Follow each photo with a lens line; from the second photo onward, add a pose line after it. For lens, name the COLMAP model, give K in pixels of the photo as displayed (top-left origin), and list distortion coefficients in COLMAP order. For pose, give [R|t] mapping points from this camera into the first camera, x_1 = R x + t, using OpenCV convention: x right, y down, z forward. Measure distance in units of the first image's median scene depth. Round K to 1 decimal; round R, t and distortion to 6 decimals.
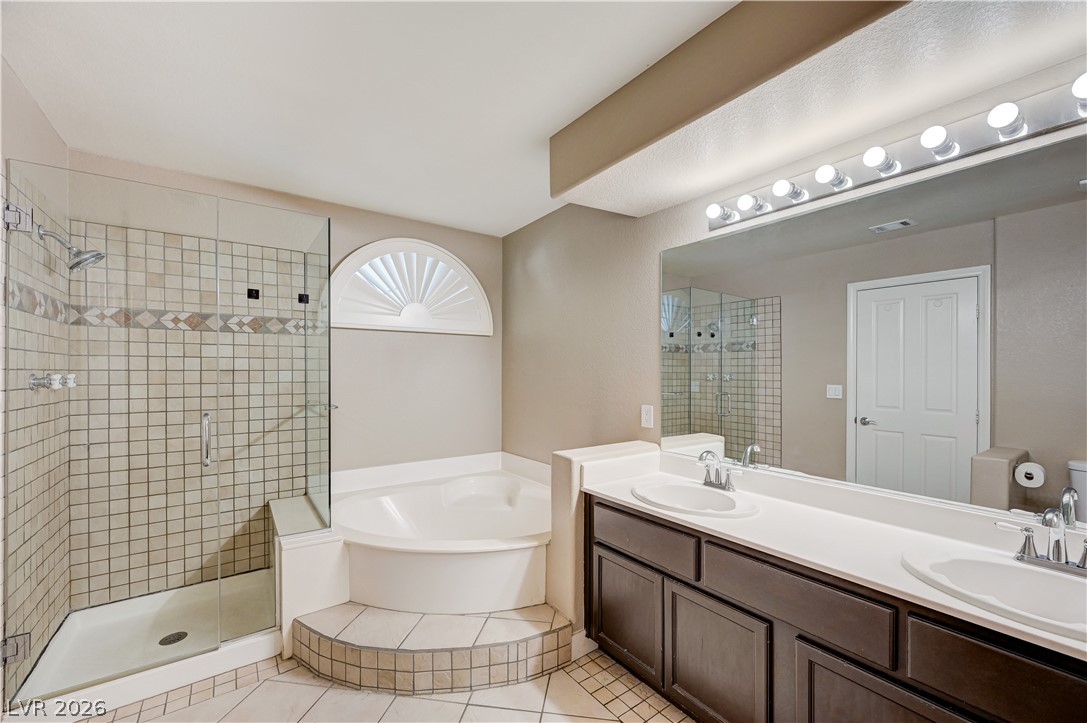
lens RADIAL K [[432.0, 0, 546.9], [0, 432.0, 370.0], [0, 0, 1]] dist [0.001079, -0.000111]
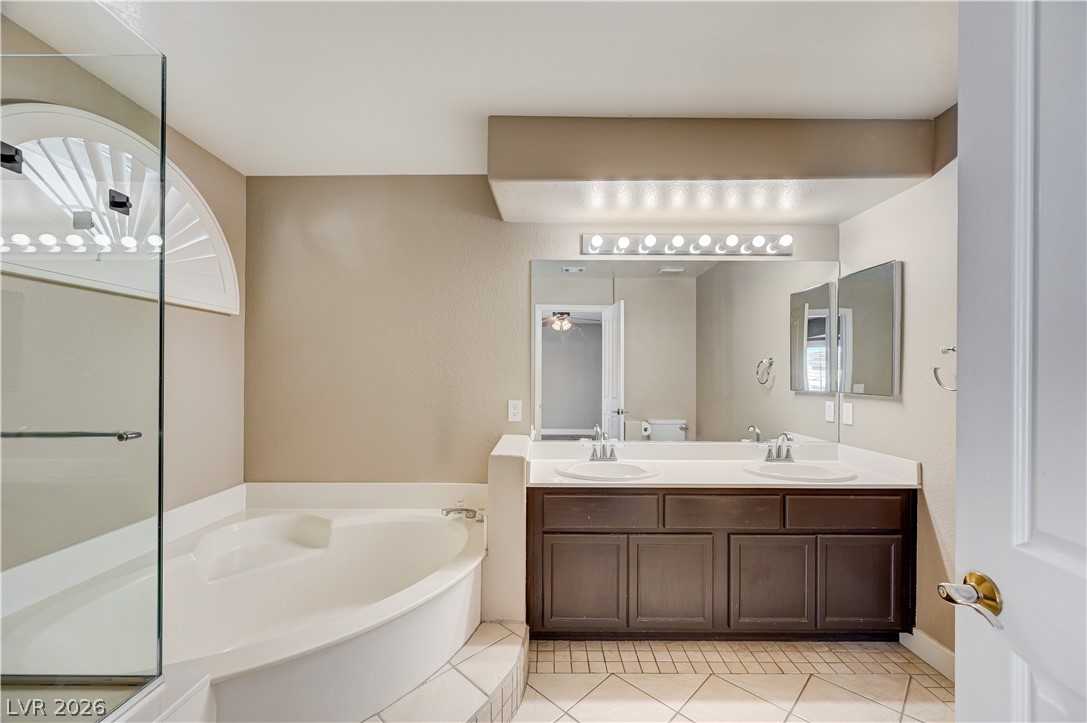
lens RADIAL K [[432.0, 0, 544.7], [0, 432.0, 366.8], [0, 0, 1]] dist [0.001079, -0.000111]
pose [[0.597785, 0.008853, 0.801607, -0.581229], [-0.005775, 0.999961, -0.006737, 0.005759], [-0.801635, -0.000602, 0.597813, 0.309017]]
